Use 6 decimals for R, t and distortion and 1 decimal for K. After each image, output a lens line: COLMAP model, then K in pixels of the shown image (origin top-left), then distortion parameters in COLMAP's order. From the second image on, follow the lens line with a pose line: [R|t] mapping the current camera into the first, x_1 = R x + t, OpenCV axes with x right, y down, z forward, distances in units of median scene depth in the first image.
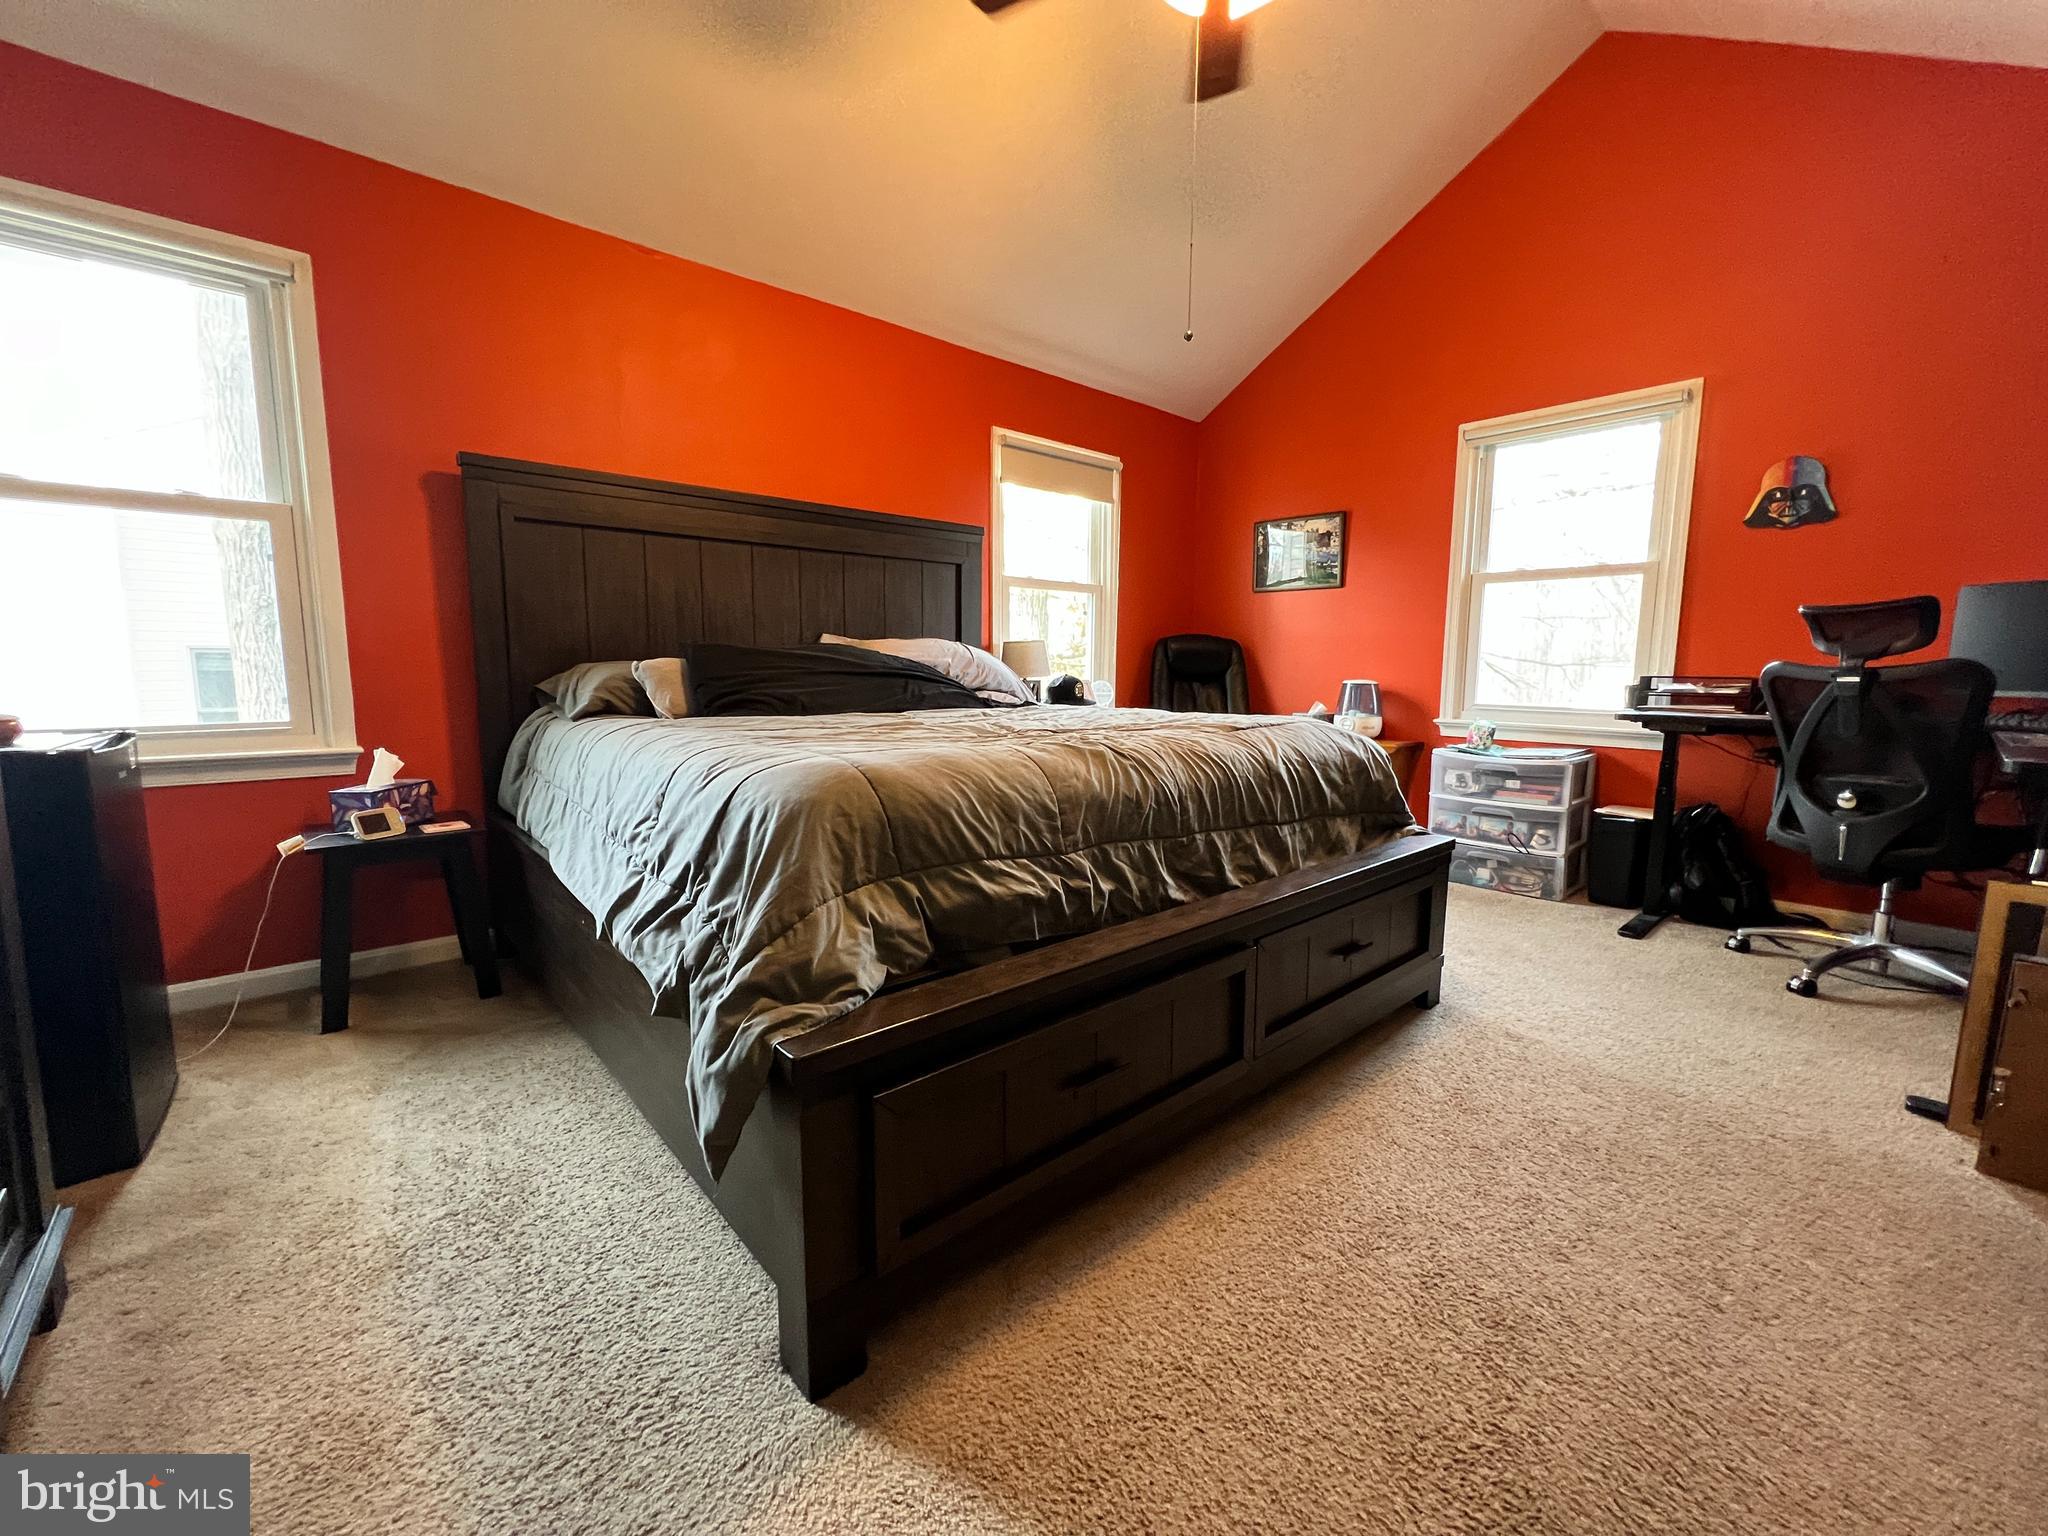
lens RADIAL K [[827.3, 0, 1025.9], [0, 827.3, 764.8], [0, 0, 1]] dist [-0.000548, 0.000310]
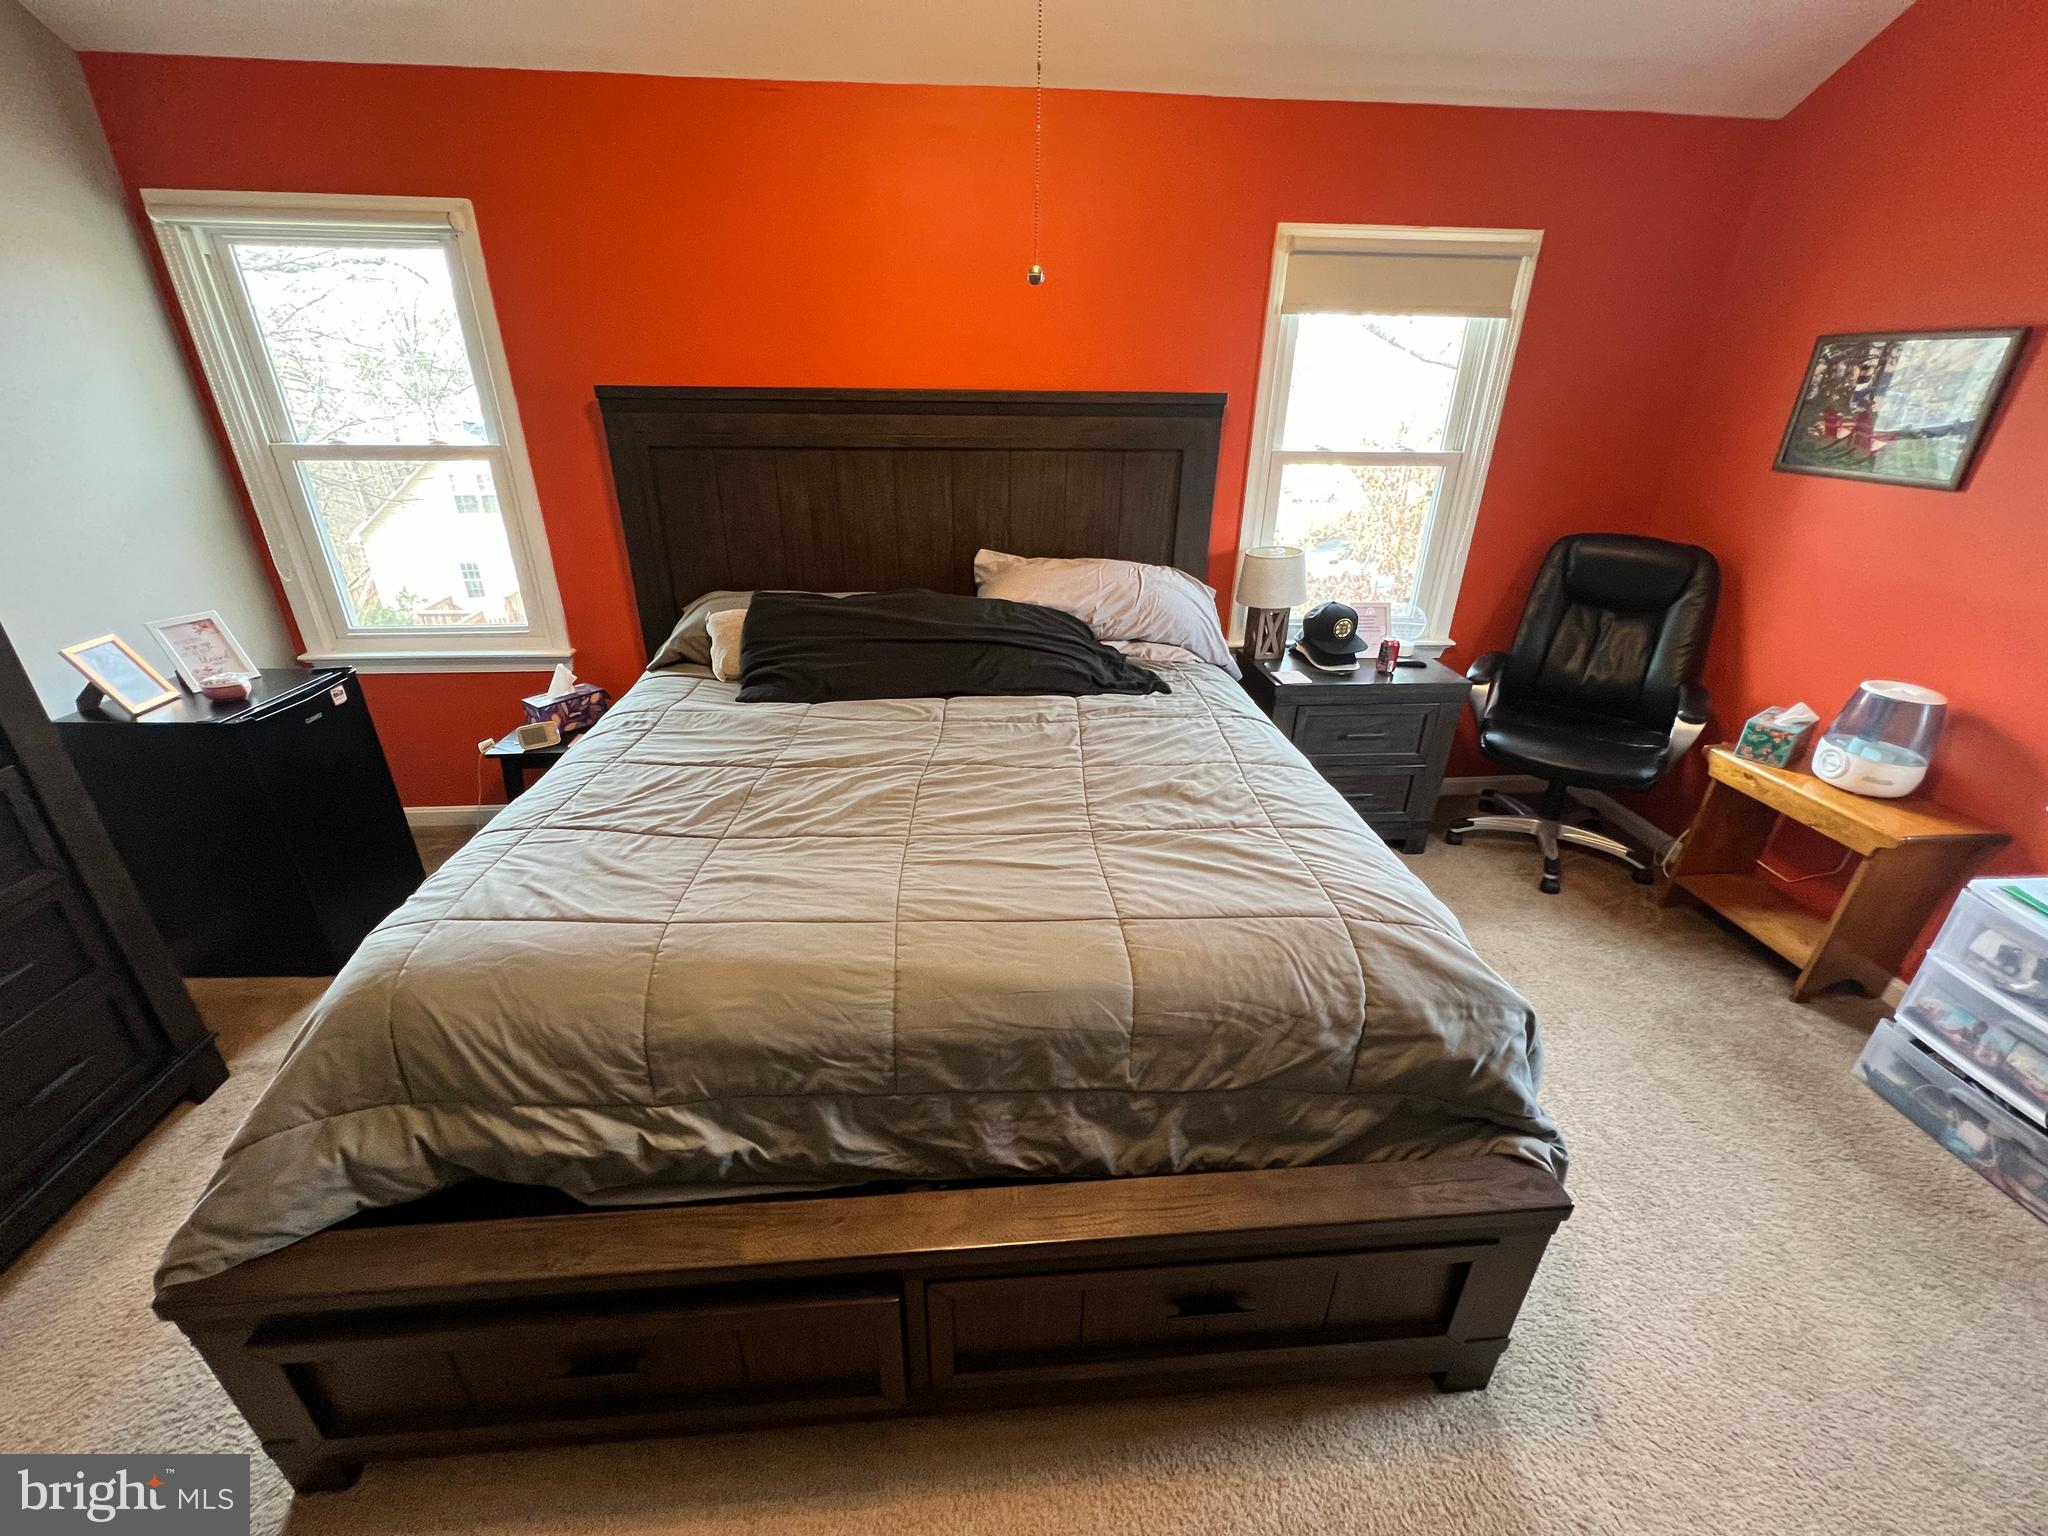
lens RADIAL K [[827.3, 0, 1025.9], [0, 827.3, 764.8], [0, 0, 1]] dist [-0.000548, 0.000310]
pose [[0.799844, 0.256933, -0.542434, 0.291277], [-0.081707, 0.941941, 0.325687, -0.210586], [0.594620, -0.216178, 0.774399, 0.279305]]
